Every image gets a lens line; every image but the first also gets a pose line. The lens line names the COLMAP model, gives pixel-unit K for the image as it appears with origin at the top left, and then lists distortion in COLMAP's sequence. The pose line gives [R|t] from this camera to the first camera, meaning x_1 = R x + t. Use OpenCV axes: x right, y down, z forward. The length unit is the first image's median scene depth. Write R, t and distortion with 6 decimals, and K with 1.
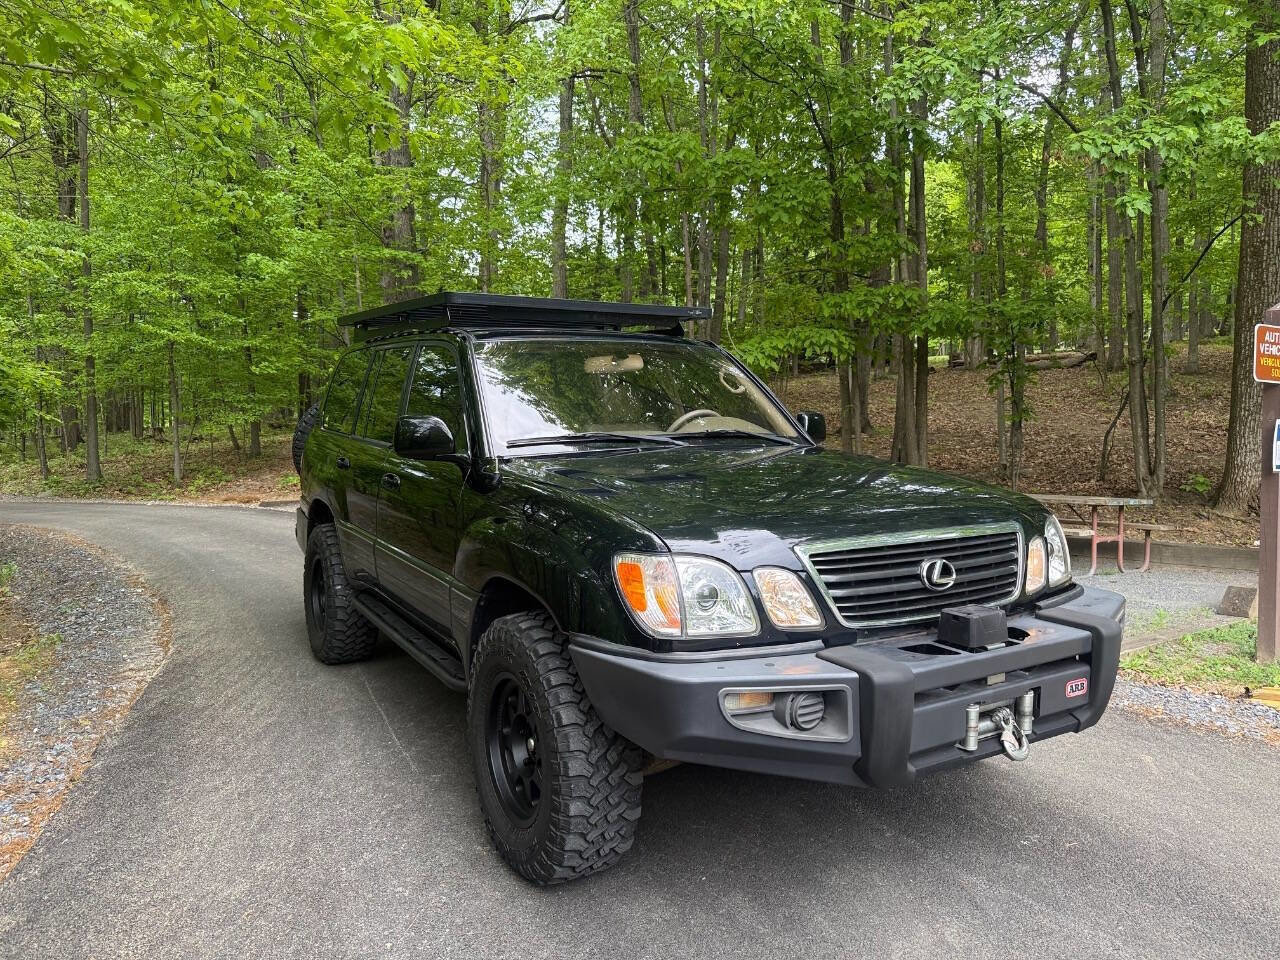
lens RADIAL K [[899.8, 0, 637.0], [0, 899.8, 508.5], [0, 0, 1]] dist [0.062009, -0.089738]
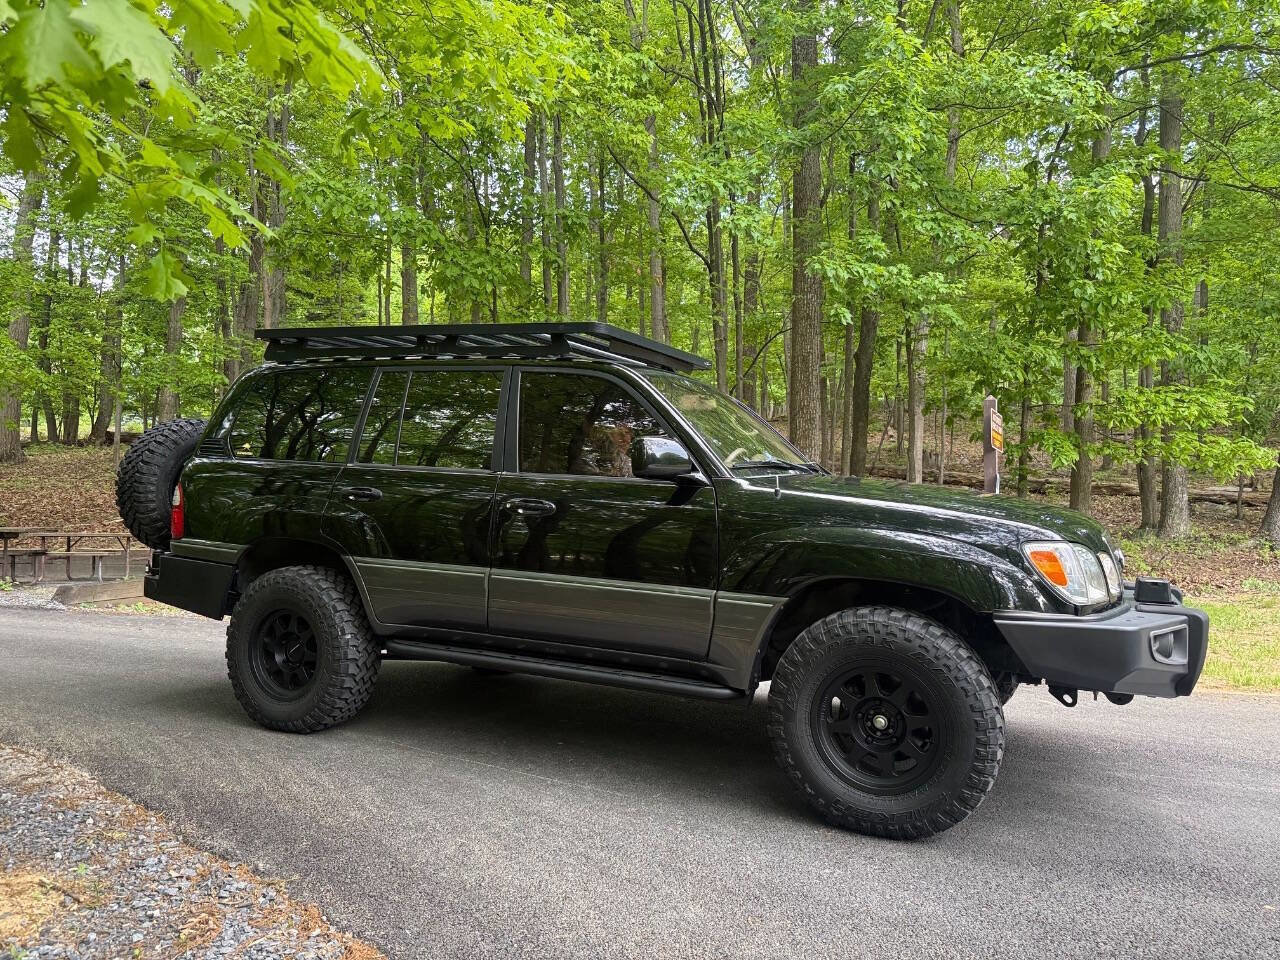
lens RADIAL K [[899.9, 0, 637.5], [0, 899.9, 501.8], [0, 0, 1]] dist [0.068183, -0.108786]
pose [[0.827546, 0.009838, 0.561312, -1.168290], [0.036514, 0.996786, -0.071302, 0.059793], [-0.560210, 0.079501, 0.824527, 0.233510]]
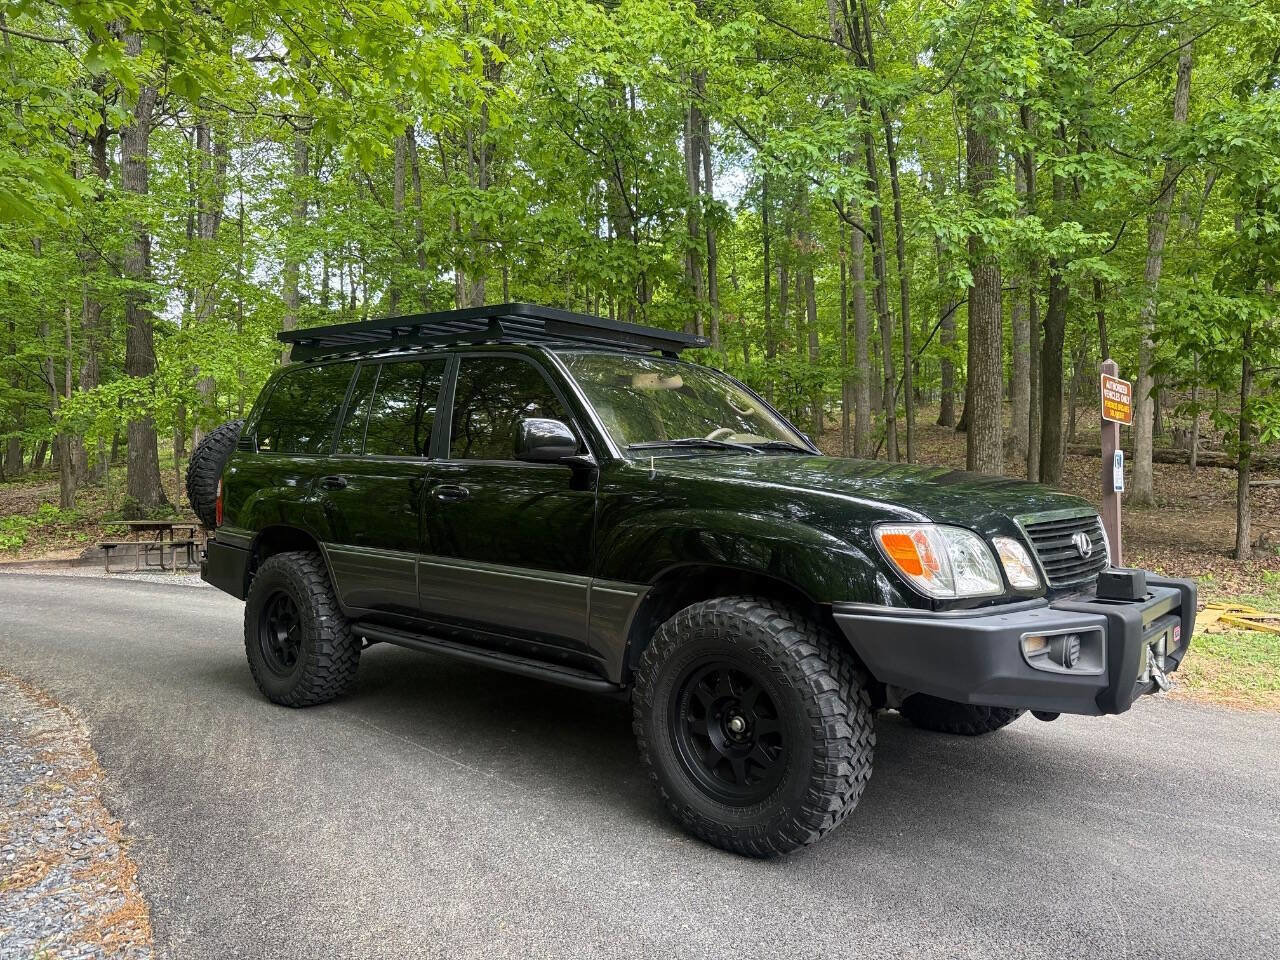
lens RADIAL K [[899.8, 0, 637.0], [0, 899.8, 508.5], [0, 0, 1]] dist [0.062009, -0.089738]
pose [[0.947875, -0.007031, 0.318566, -0.634517], [0.029054, 0.997499, -0.064431, 0.087926], [-0.317316, 0.070328, 0.945708, 0.046932]]
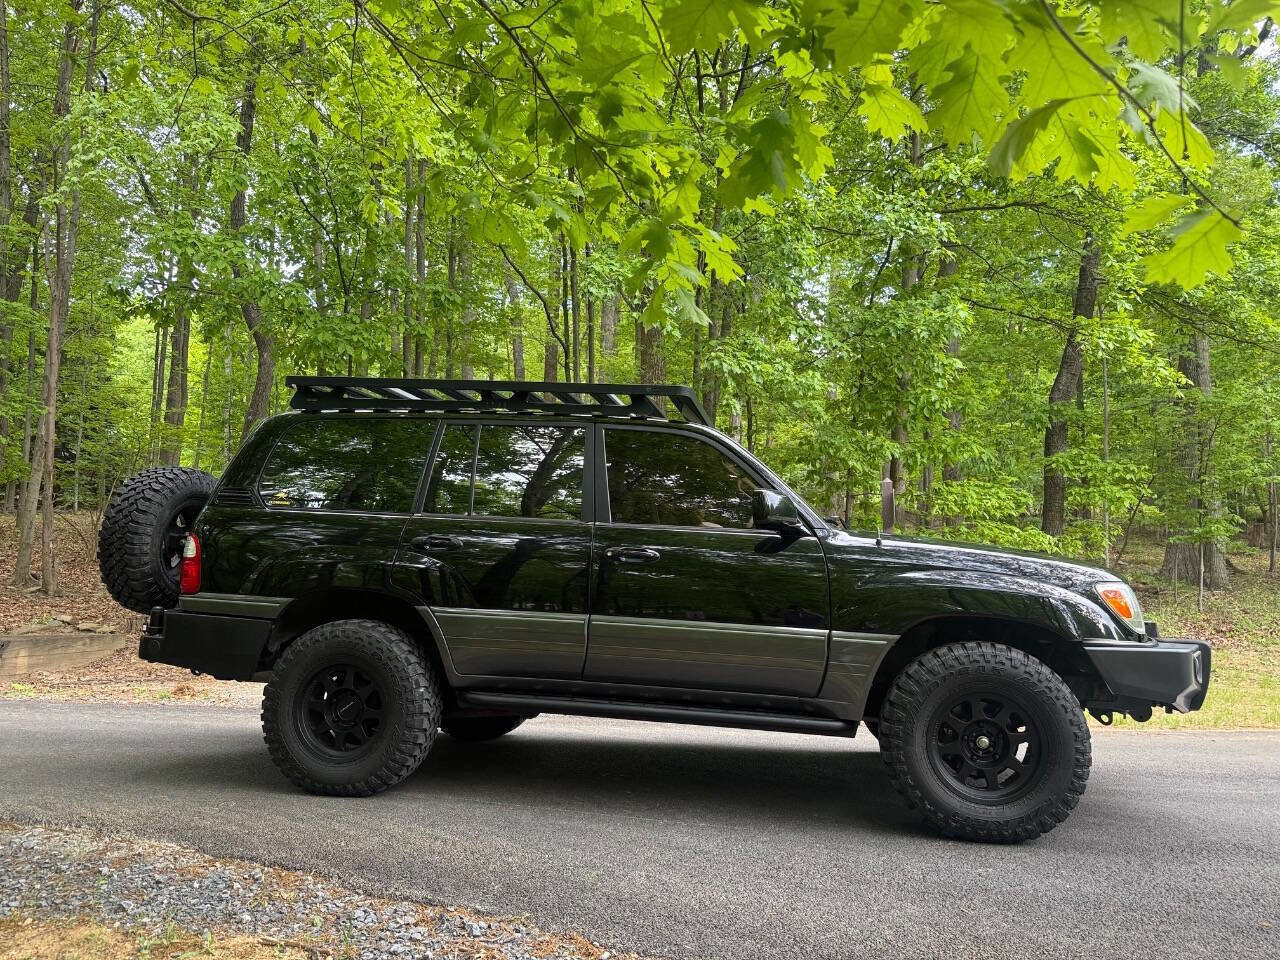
lens RADIAL K [[899.8, 0, 637.0], [0, 899.8, 508.5], [0, 0, 1]] dist [0.062009, -0.089738]
pose [[0.651075, 0.082525, 0.754514, -1.685925], [0.049937, 0.987261, -0.151073, 0.113547], [-0.757369, 0.136038, 0.638659, 0.564631]]
